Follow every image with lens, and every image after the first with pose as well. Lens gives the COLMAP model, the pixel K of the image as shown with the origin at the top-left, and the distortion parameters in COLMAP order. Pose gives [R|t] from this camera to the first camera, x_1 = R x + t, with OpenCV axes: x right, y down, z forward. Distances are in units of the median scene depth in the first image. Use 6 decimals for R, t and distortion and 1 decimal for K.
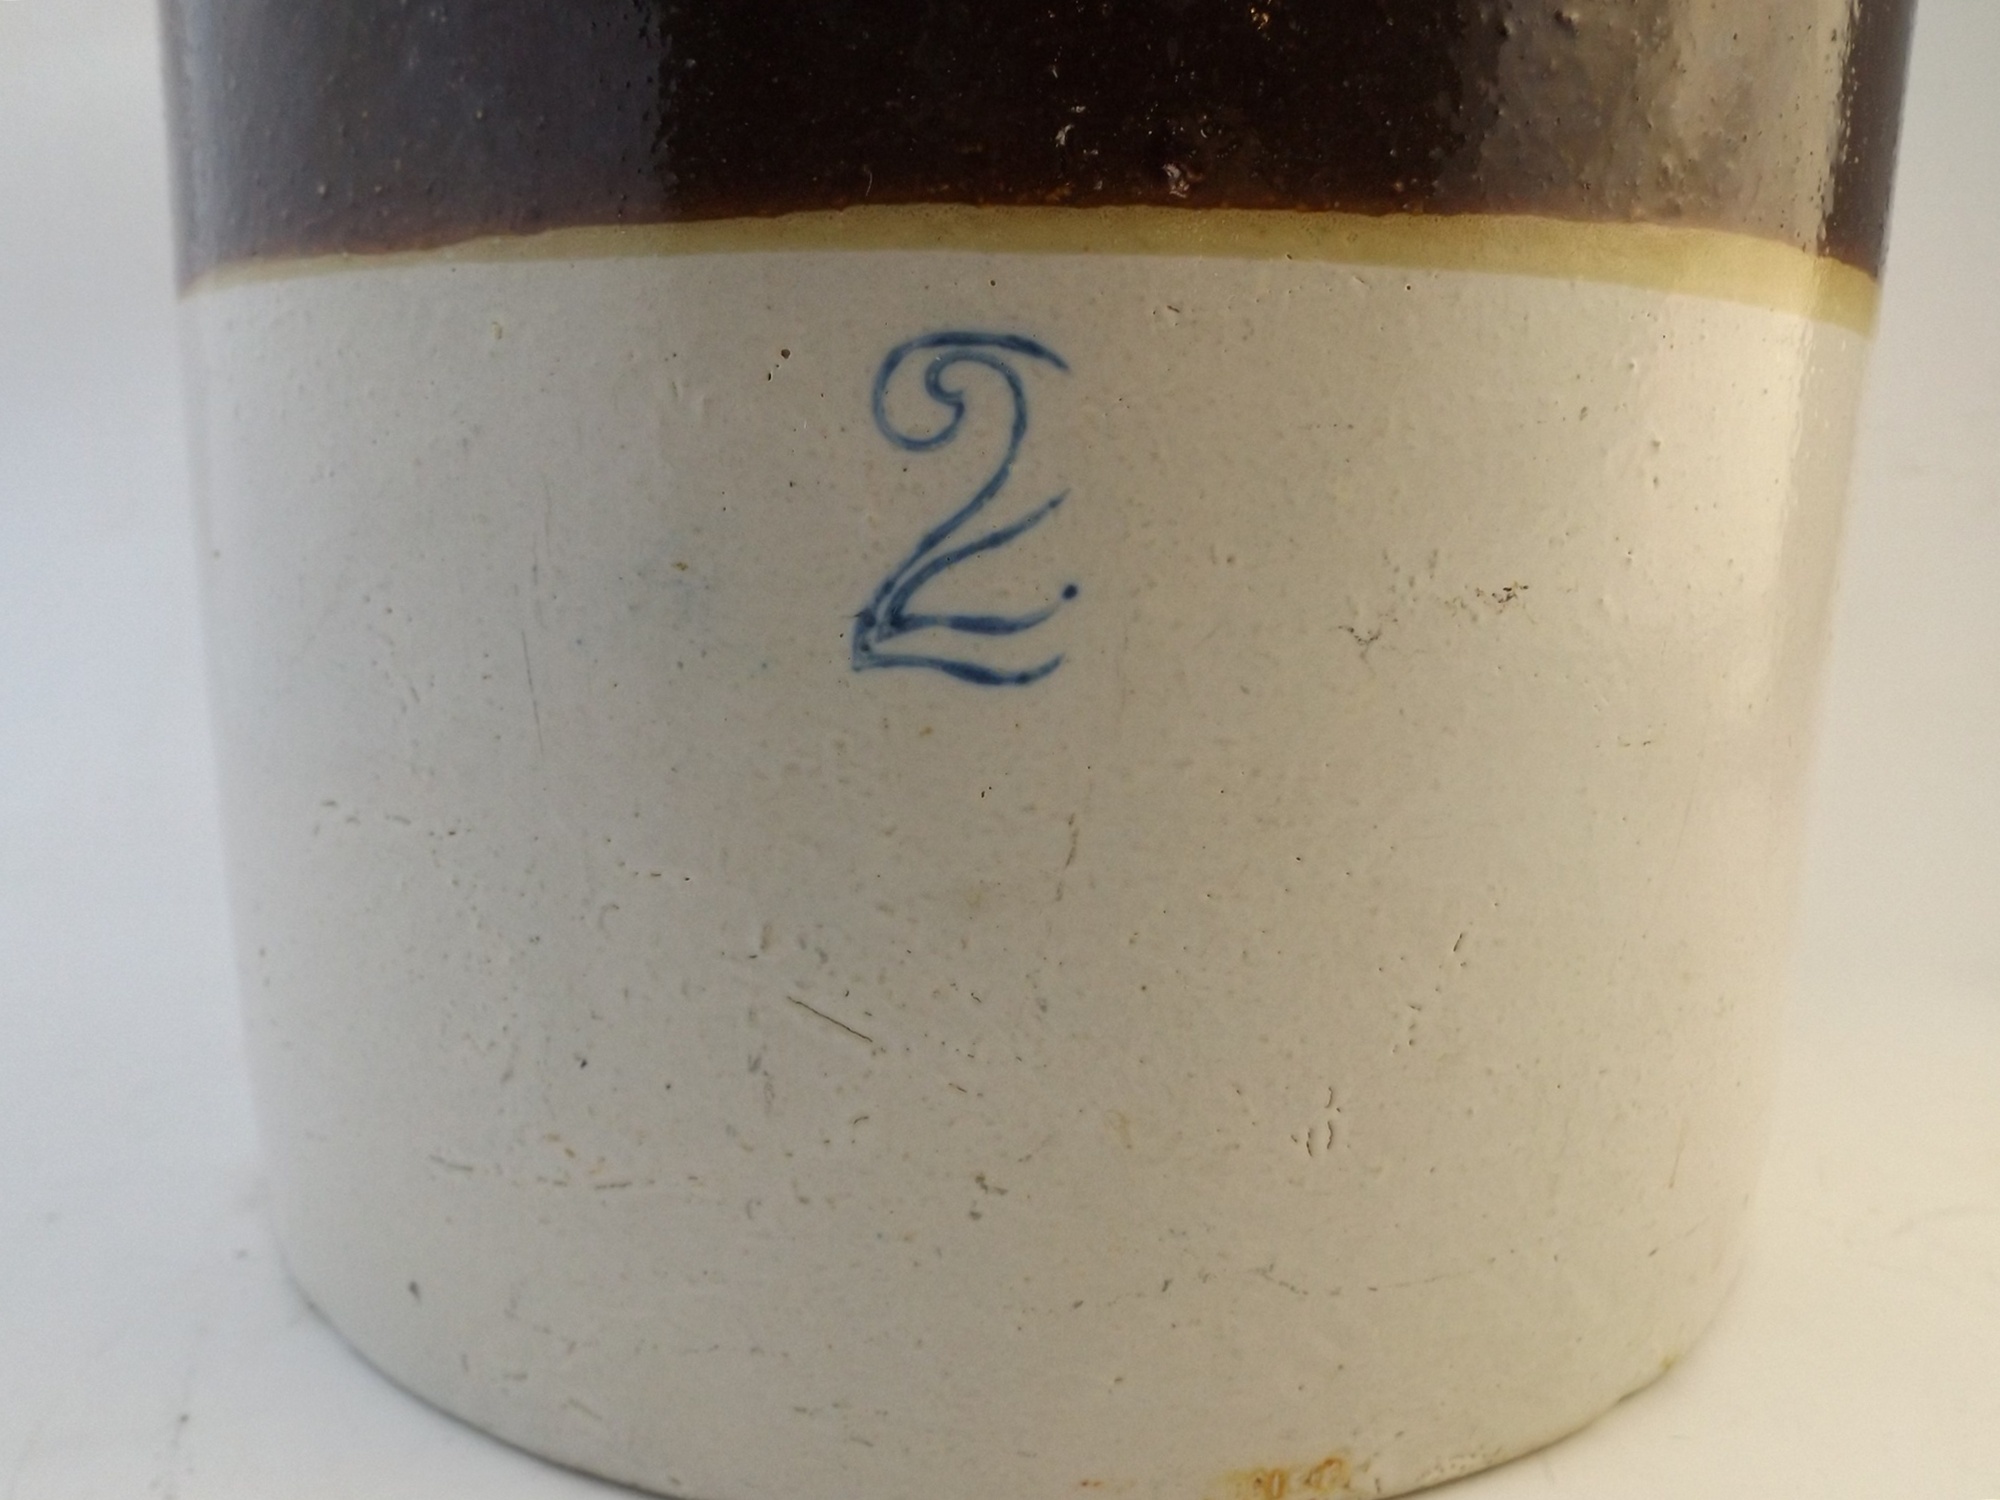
lens RADIAL K [[1423.7, 0, 982.1], [0, 1423.7, 753.1], [0, 0, 1]] dist [0.012633, -0.006224]
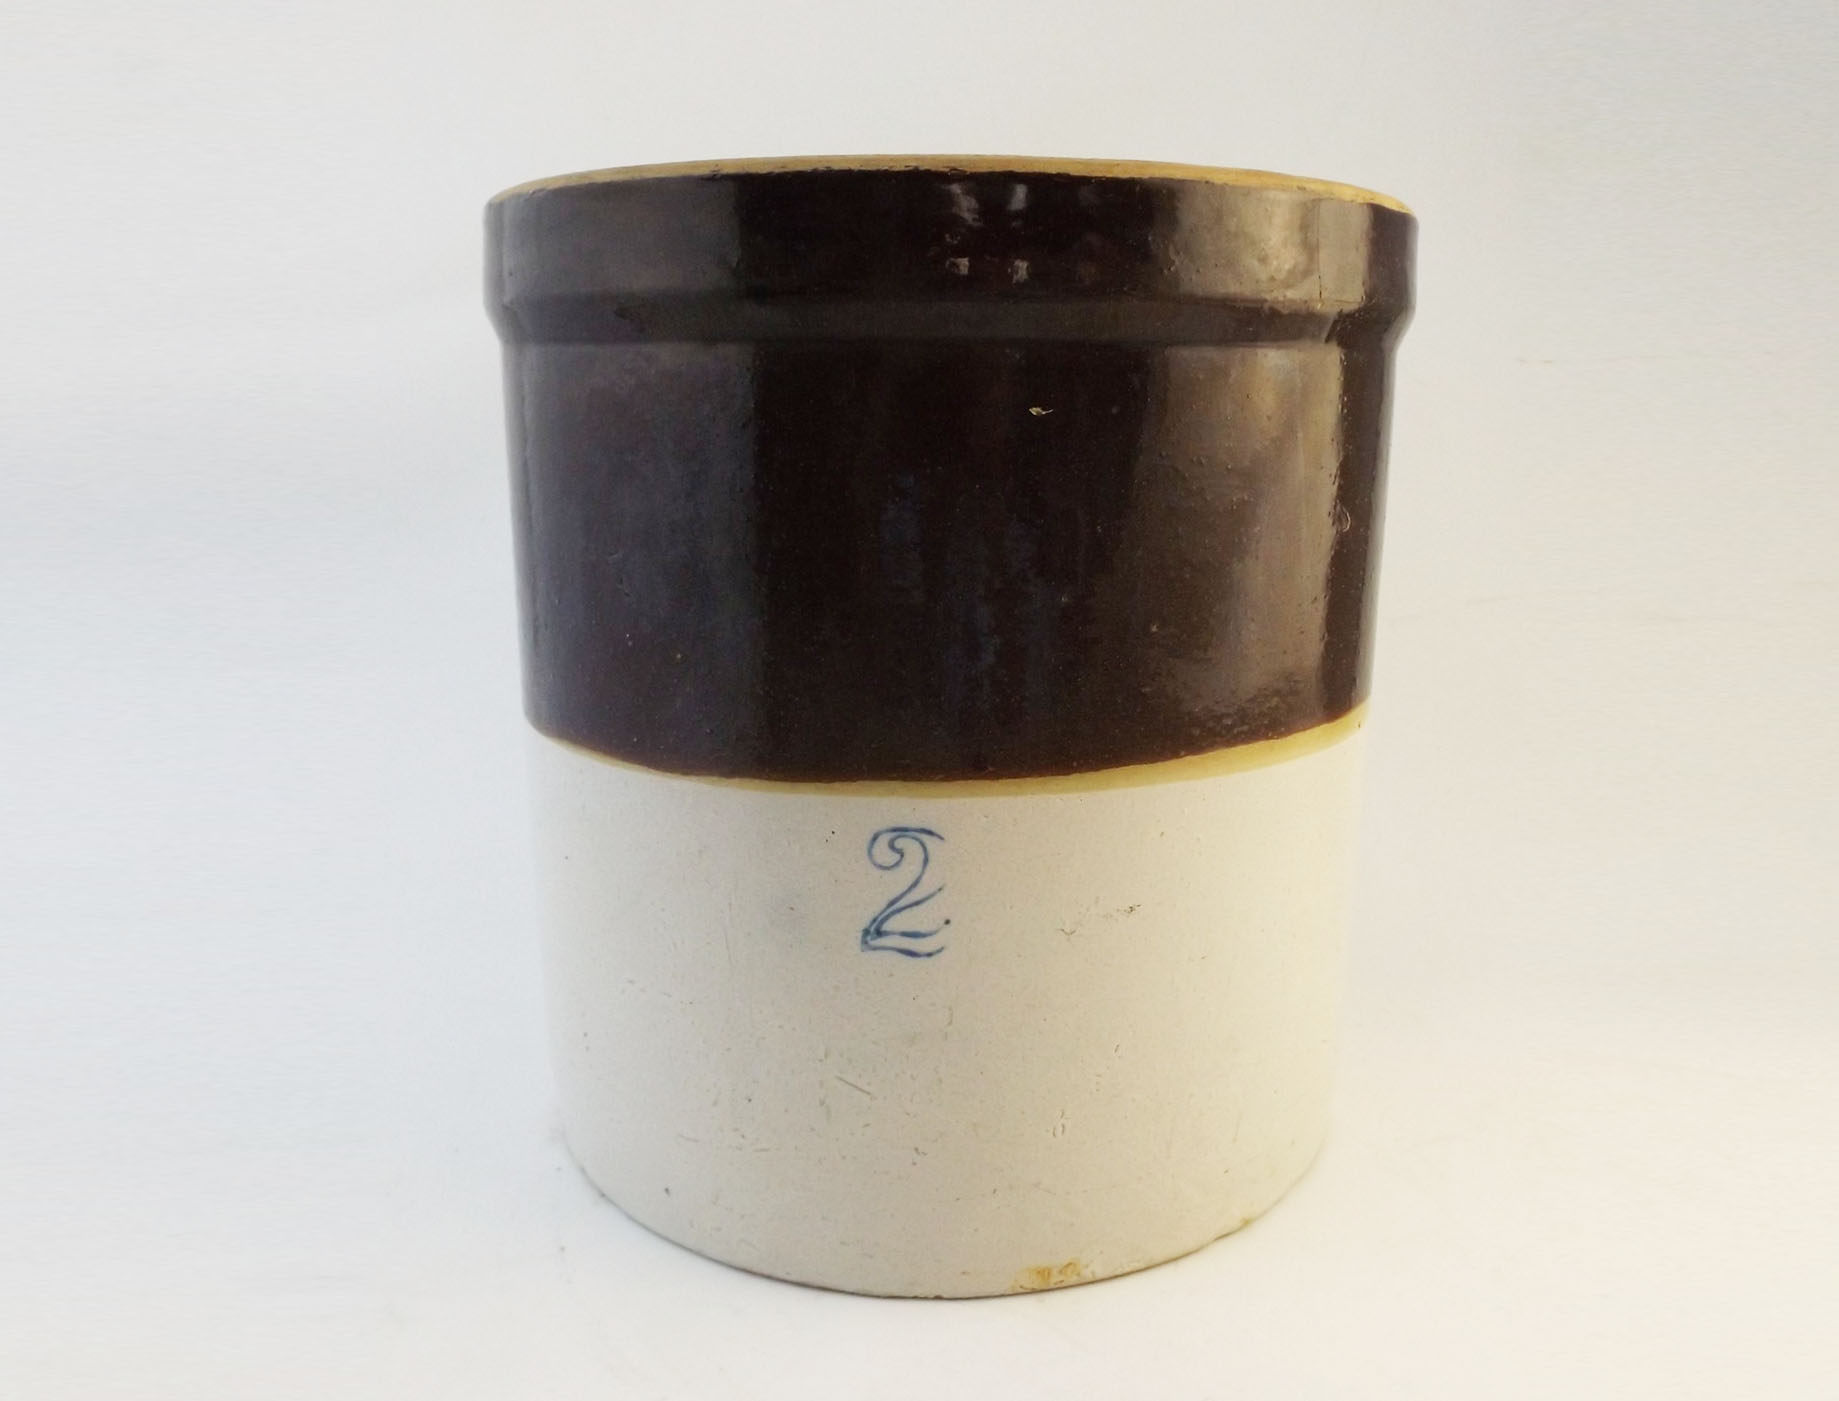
lens RADIAL K [[1314.3, 0, 934.6], [0, 1314.3, 697.8], [0, 0, 1]] dist [-0.006992, -0.002775]
pose [[0.999750, -0.011667, -0.019077, 0.084267], [0.012259, 0.999438, 0.031188, -0.554716], [0.018702, -0.031414, 0.999331, -1.245155]]
